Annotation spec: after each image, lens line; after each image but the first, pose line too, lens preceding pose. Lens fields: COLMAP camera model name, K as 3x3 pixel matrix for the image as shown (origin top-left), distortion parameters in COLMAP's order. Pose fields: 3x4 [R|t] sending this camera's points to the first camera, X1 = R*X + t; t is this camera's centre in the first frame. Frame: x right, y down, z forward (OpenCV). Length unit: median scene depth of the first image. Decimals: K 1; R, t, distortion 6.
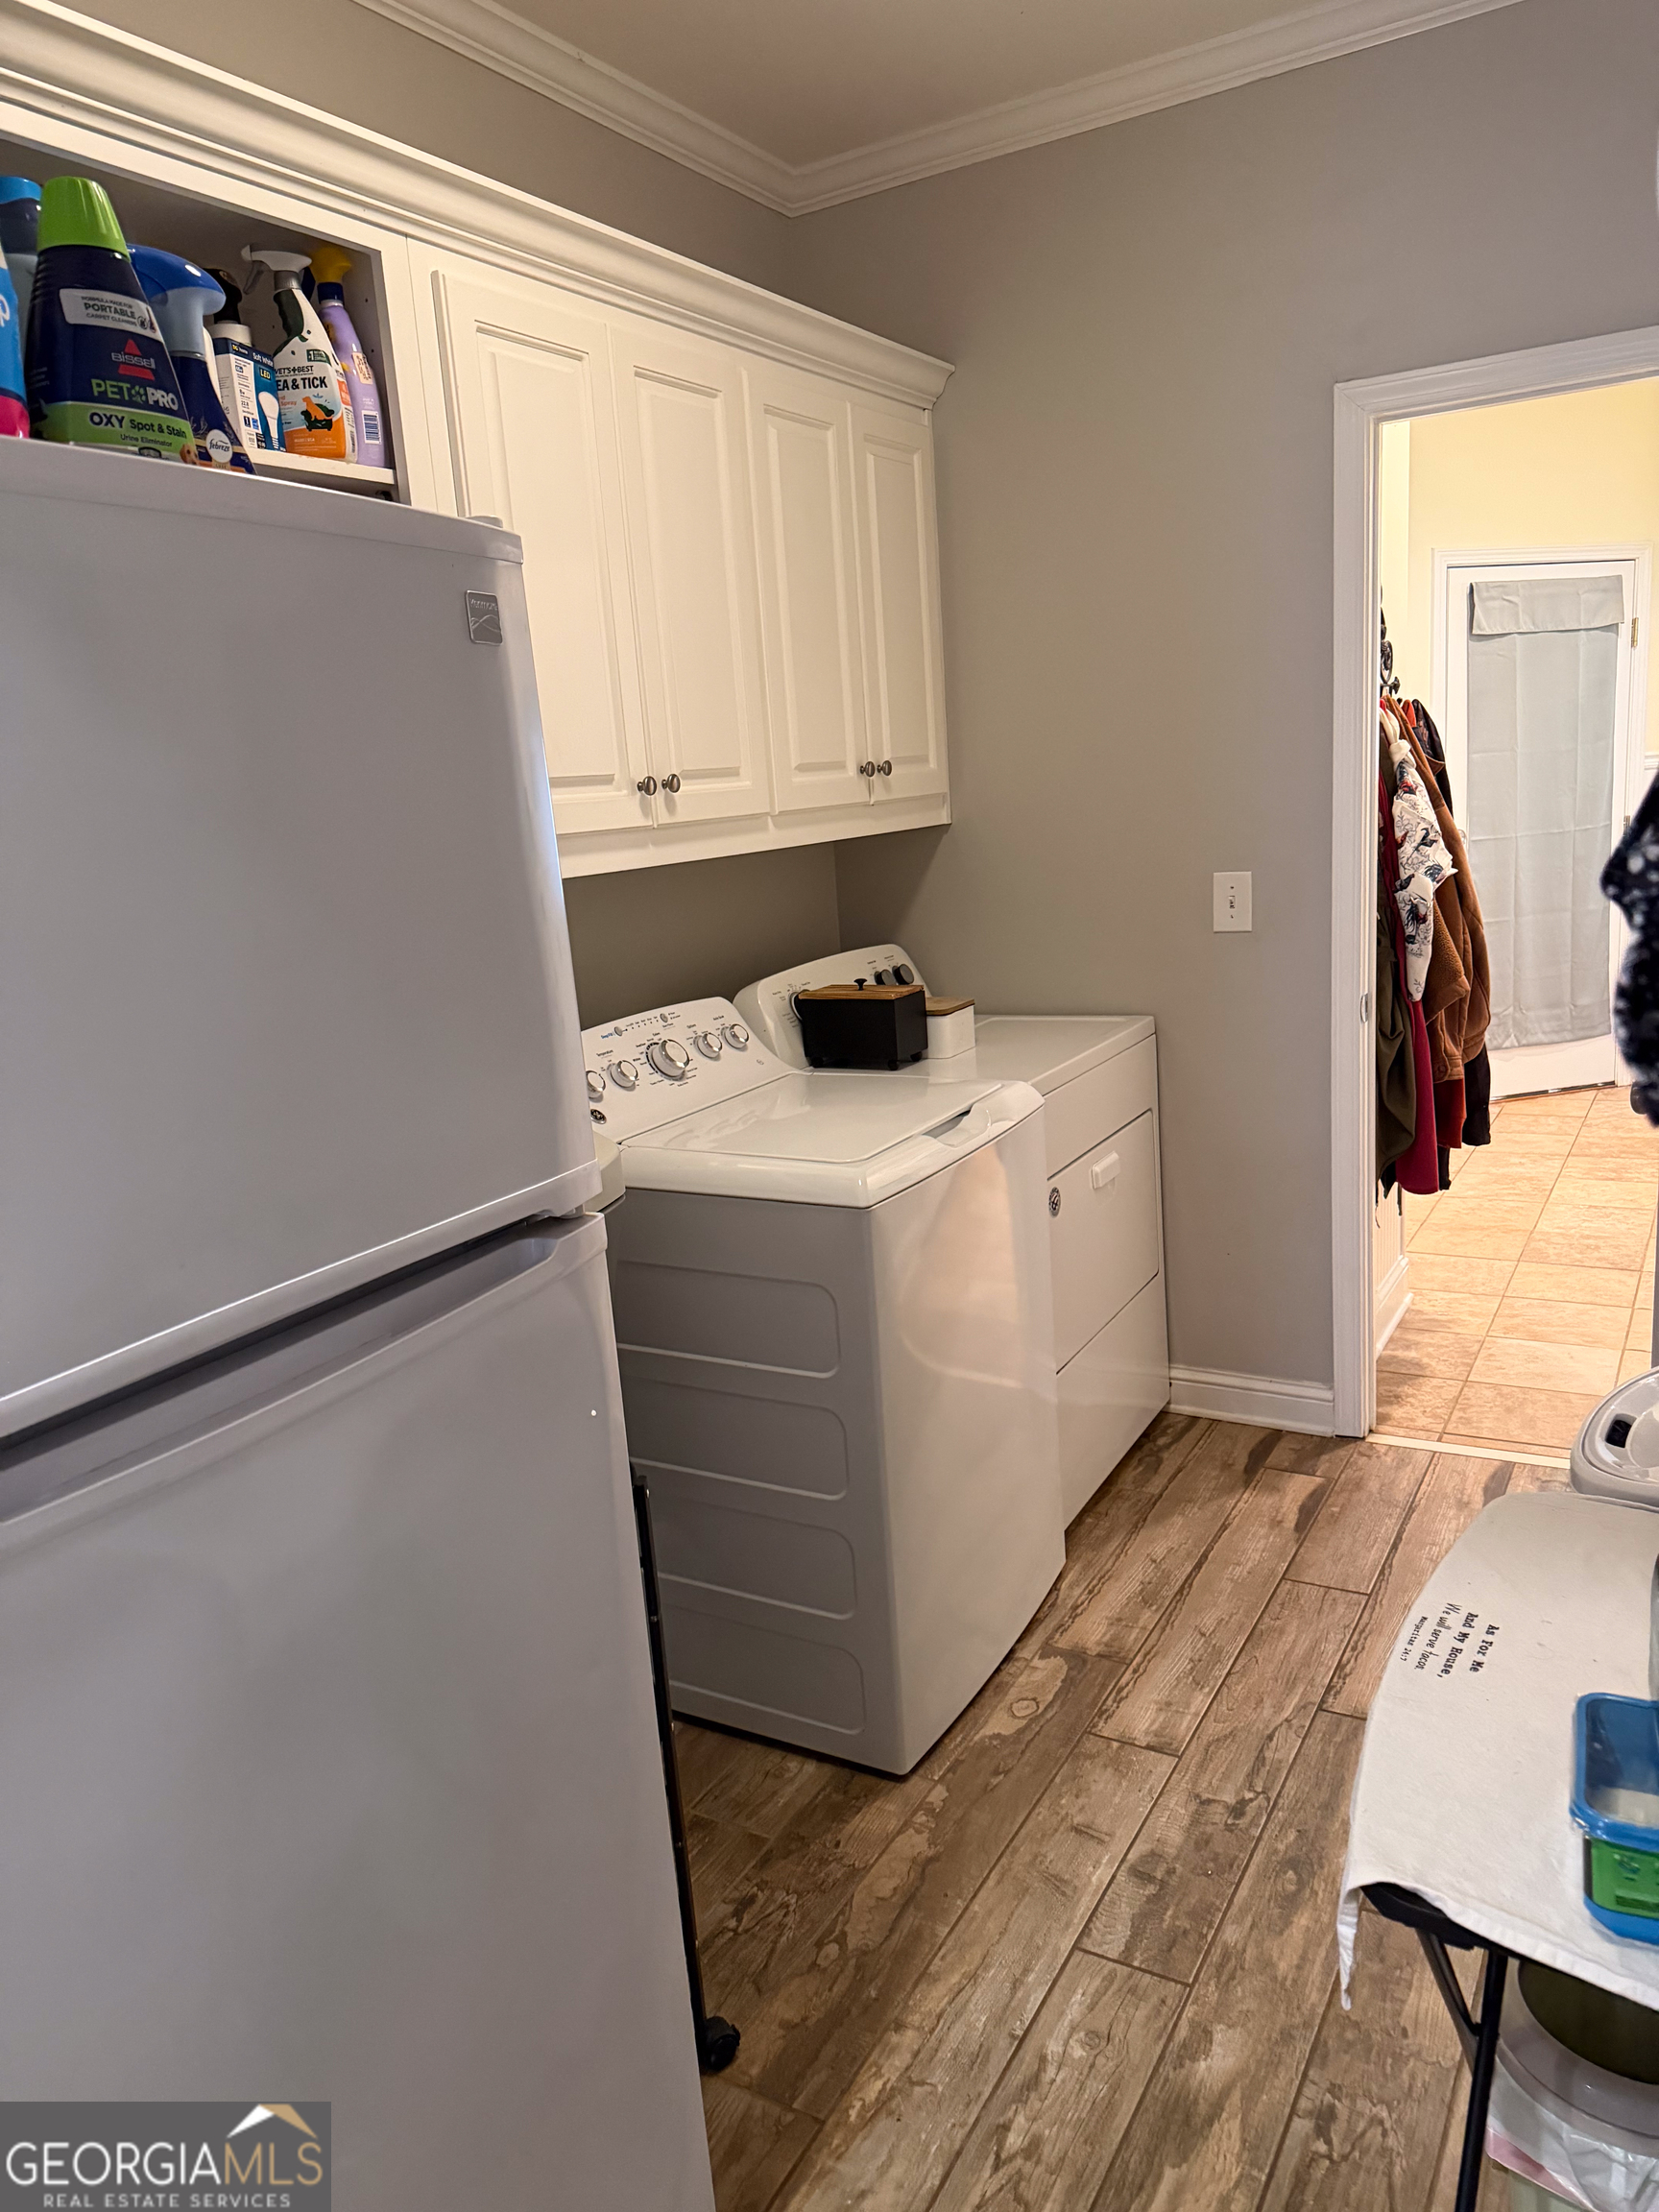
lens RADIAL K [[1556.3, 0, 829.5], [0, 1556.3, 1106.0], [0, 0, 1]] dist [0.045330, -0.060930]
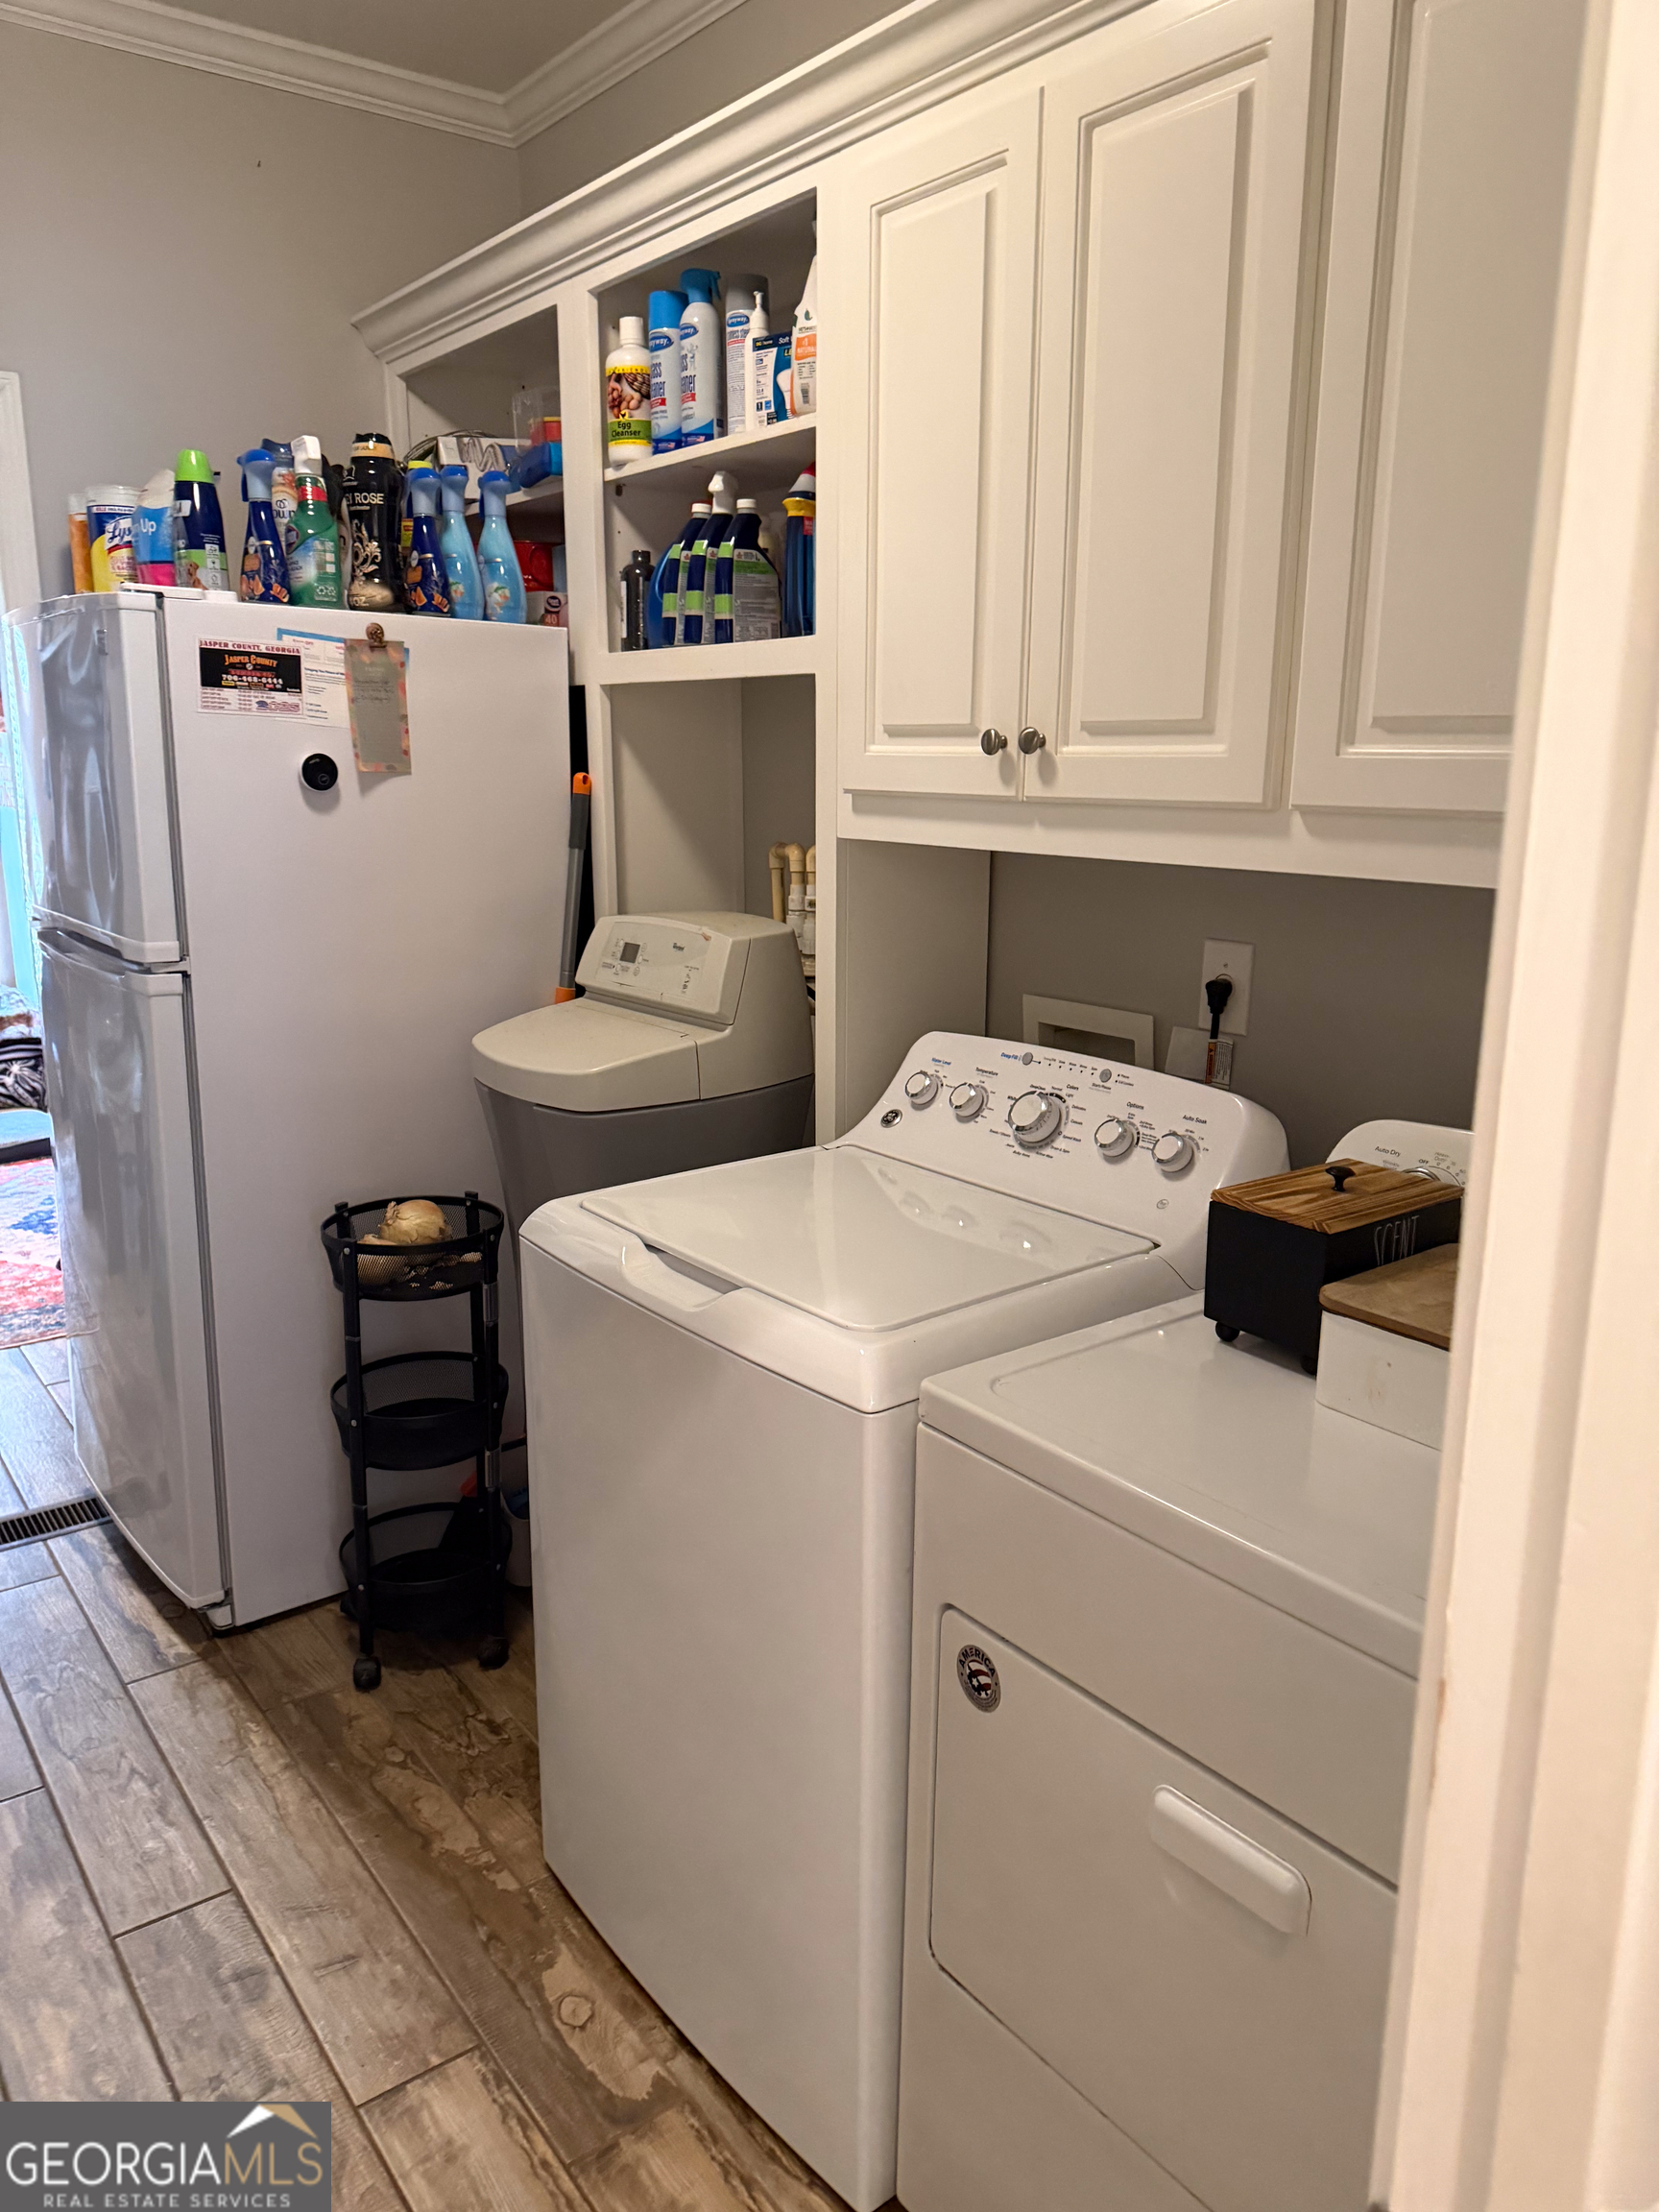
lens RADIAL K [[1556.3, 0, 829.5], [0, 1556.3, 1106.0], [0, 0, 1]] dist [0.045330, -0.060930]
pose [[-0.383981, 0.273646, -0.881860, 0.648434], [-0.170818, 0.917536, 0.359094, -0.315406], [0.907403, 0.288523, -0.305573, 1.269990]]
